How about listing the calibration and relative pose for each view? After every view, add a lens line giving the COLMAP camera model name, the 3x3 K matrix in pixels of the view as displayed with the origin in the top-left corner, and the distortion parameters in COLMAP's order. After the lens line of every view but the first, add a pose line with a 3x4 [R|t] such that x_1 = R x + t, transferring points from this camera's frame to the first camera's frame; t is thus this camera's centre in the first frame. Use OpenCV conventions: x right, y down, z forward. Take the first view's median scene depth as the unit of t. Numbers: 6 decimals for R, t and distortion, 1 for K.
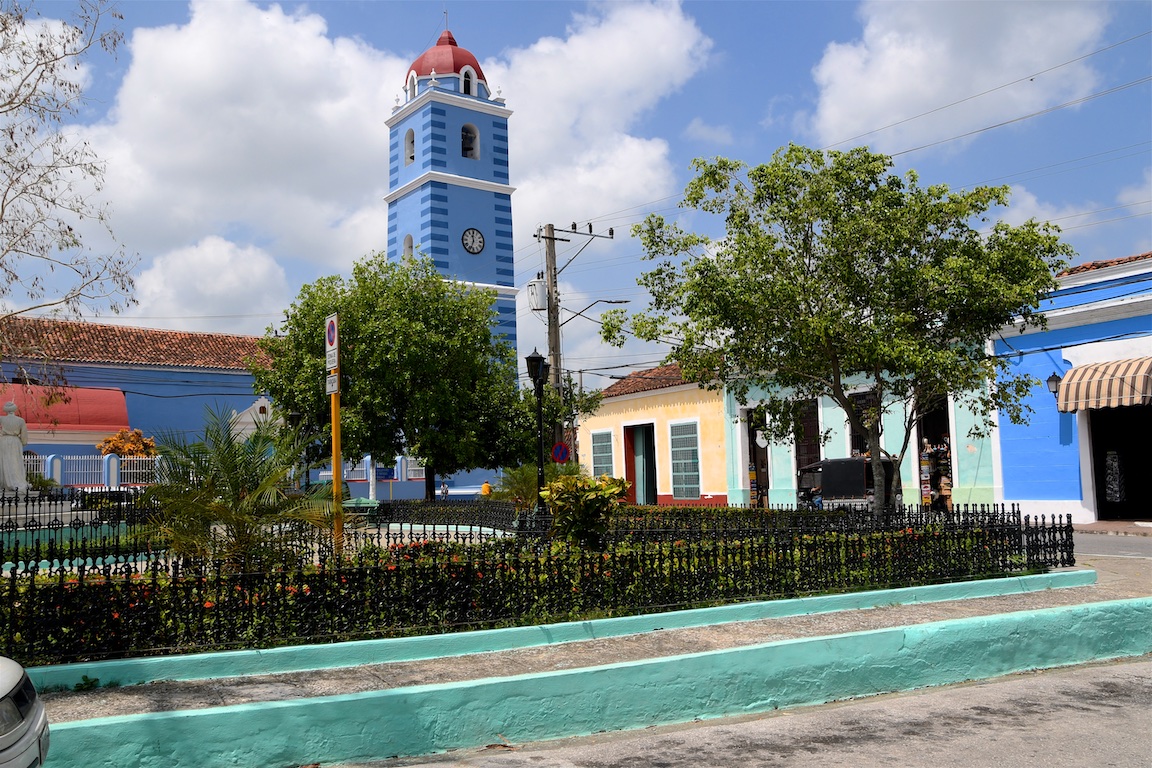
lens RADIAL K [[1067.3, 0, 576.0], [0, 1067.3, 384.0], [0, 0, 1]] dist [-0.084838, 0.006440]
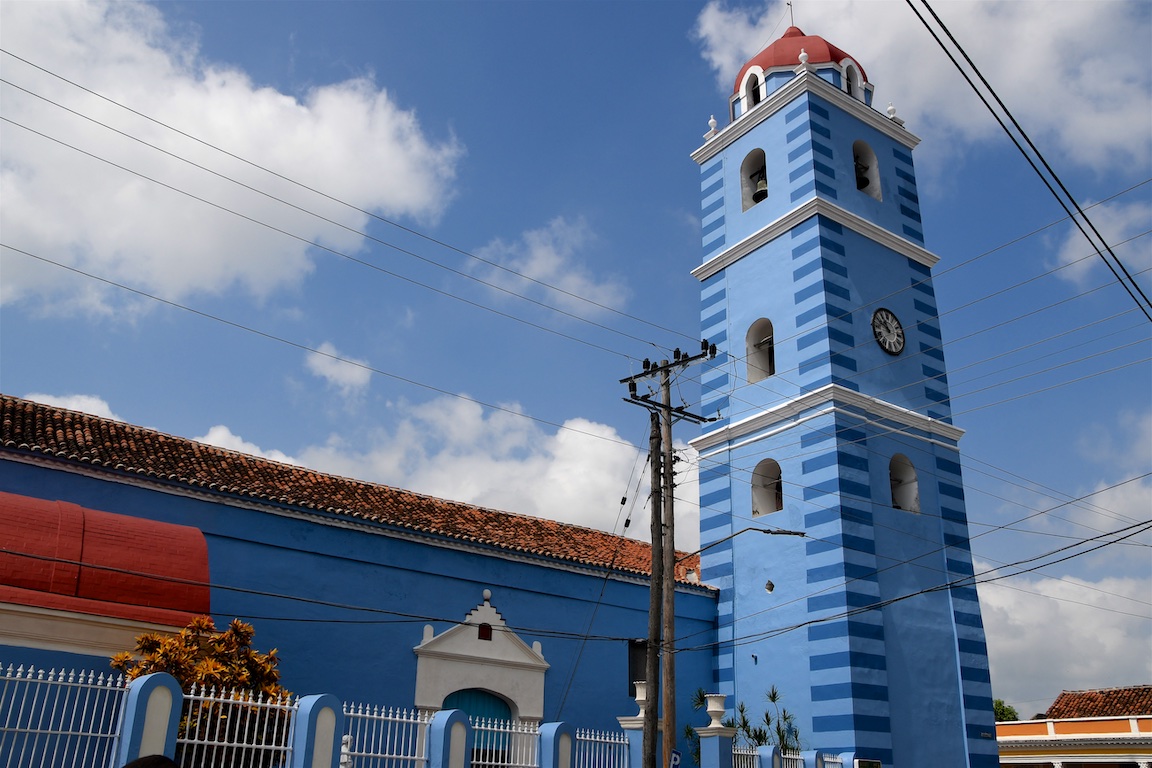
lens RADIAL K [[1067.3, 0, 576.0], [0, 1067.3, 384.0], [0, 0, 1]] dist [-0.084838, 0.006440]
pose [[0.997504, 0.044555, -0.054772, -0.224997], [-0.057732, 0.961282, -0.269452, 0.042361], [0.040646, 0.271941, 0.961455, 0.503223]]
